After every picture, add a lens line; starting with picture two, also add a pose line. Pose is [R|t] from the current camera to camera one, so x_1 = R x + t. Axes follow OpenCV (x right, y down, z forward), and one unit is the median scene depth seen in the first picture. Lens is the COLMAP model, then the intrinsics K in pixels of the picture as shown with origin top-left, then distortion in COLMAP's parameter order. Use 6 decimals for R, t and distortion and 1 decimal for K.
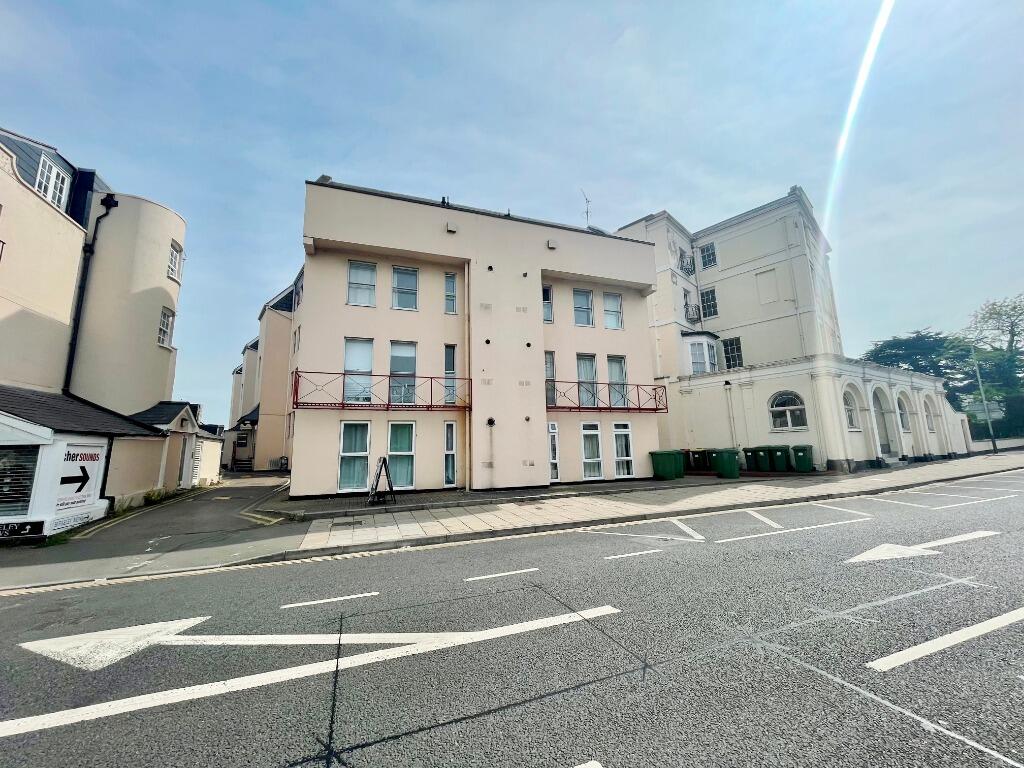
lens RADIAL K [[411.4, 0, 511.3], [0, 411.4, 379.2], [0, 0, 1]] dist [-0.000171, -0.000838]
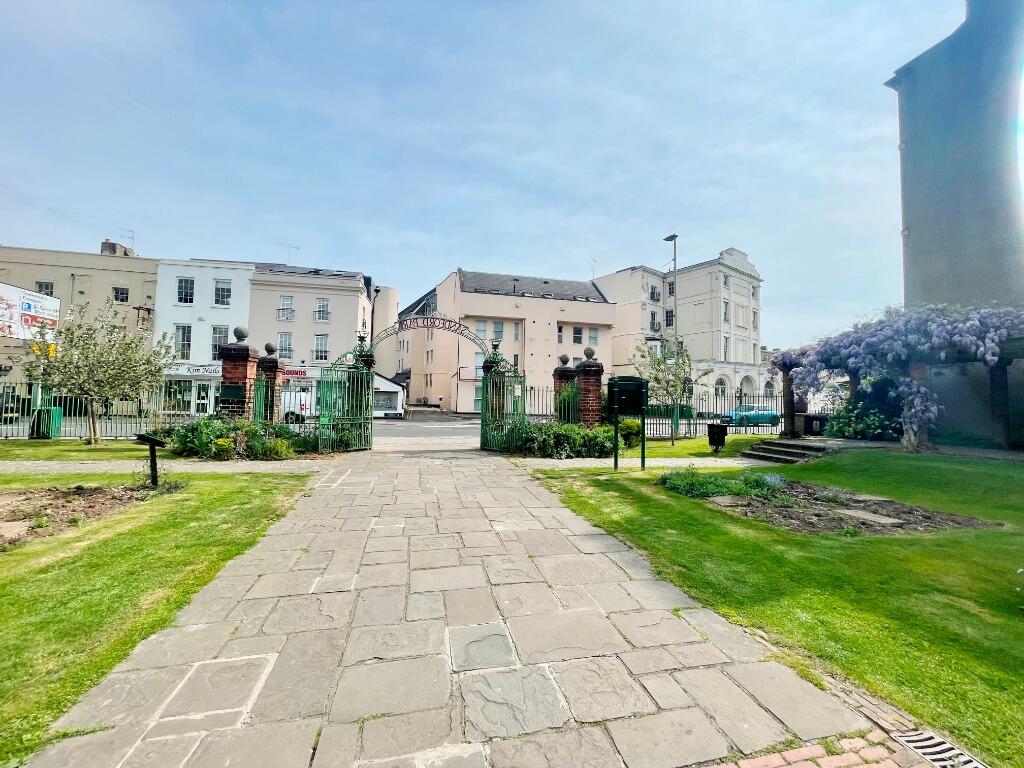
lens RADIAL K [[411.4, 0, 508.7], [0, 411.4, 379.5], [0, 0, 1]] dist [-0.000171, -0.000838]
pose [[0.988966, 0.040748, -0.142431, 0.141233], [-0.022924, 0.991941, 0.124608, -0.217596], [0.146361, -0.119968, 0.981930, -1.244302]]
